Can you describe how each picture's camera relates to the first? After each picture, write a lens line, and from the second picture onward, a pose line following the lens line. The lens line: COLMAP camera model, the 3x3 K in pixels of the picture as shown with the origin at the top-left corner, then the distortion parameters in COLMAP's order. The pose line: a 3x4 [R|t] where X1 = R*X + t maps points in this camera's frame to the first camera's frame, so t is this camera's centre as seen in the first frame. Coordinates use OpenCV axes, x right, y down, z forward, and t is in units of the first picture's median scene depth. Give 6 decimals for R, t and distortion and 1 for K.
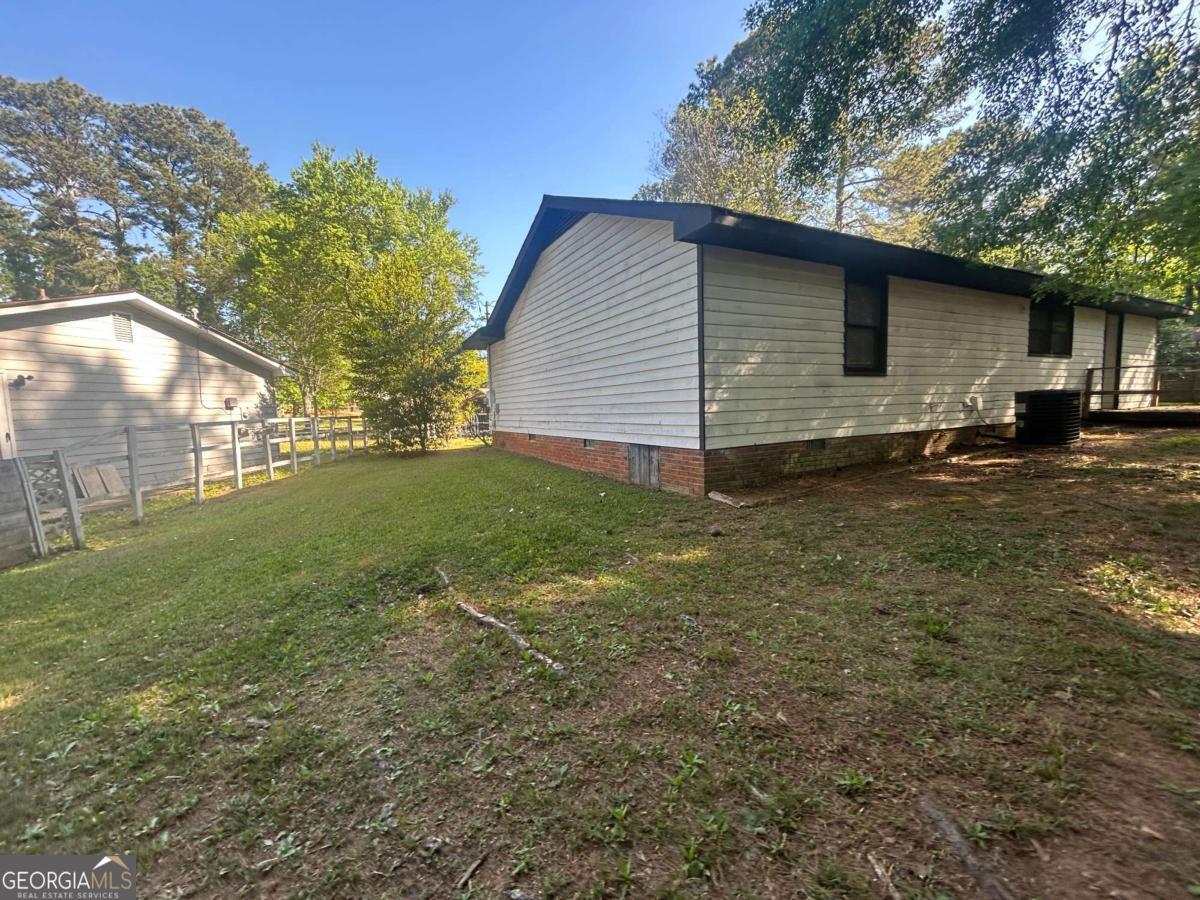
lens RADIAL K [[481.2, 0, 600.0], [0, 481.2, 450.0], [0, 0, 1]] dist [-0.011967, 0.000156]
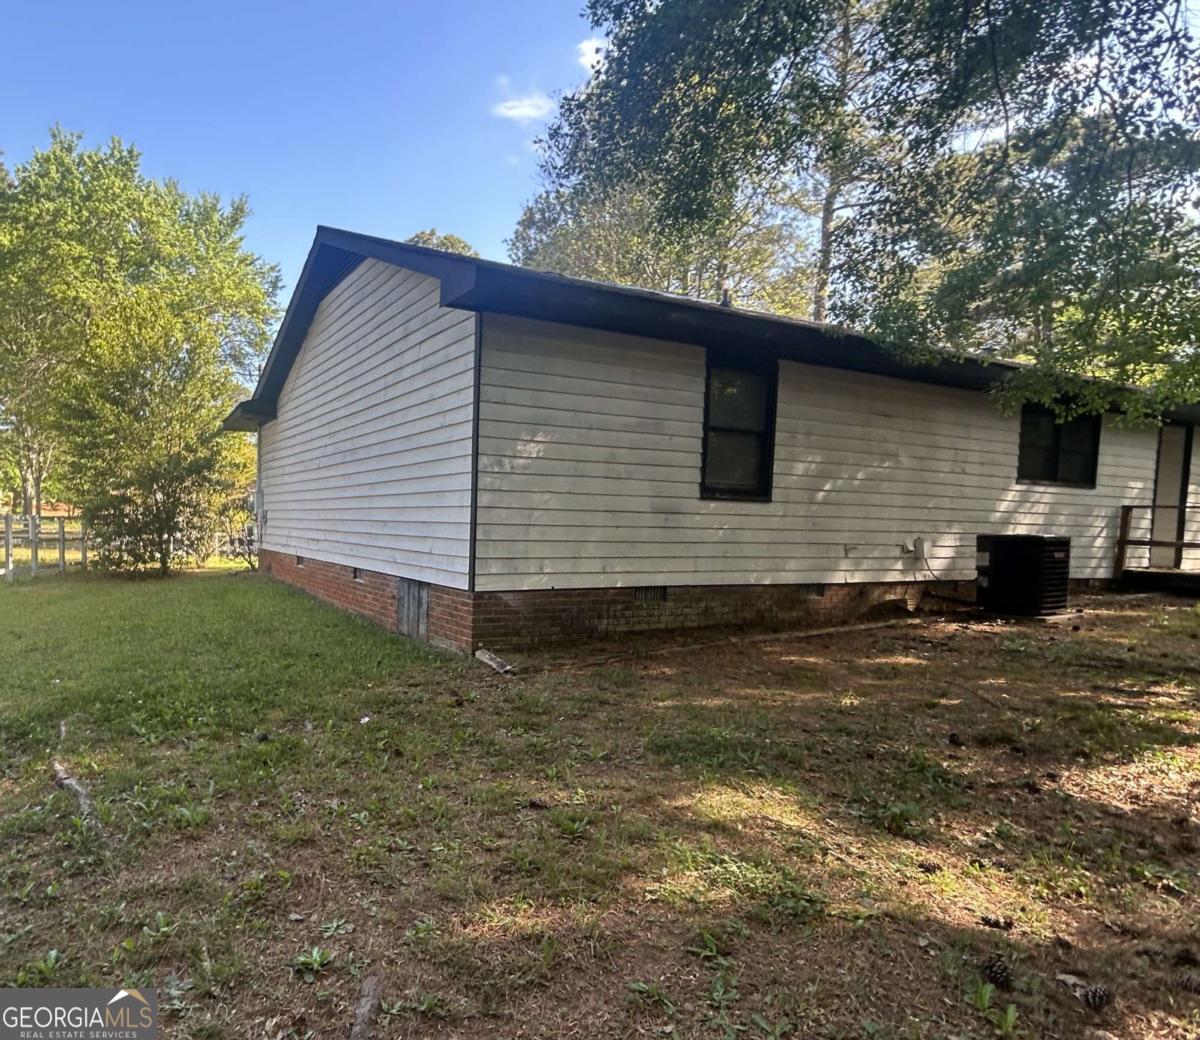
lens RADIAL K [[813.2, 0, 599.1], [0, 813.2, 570.4], [0, 0, 1]] dist [0.003562, -0.016064]
pose [[0.997304, 0.058113, -0.044807, 0.385683], [-0.059098, 0.998032, -0.020985, -0.014452], [0.043500, 0.023577, 0.998775, -0.186326]]
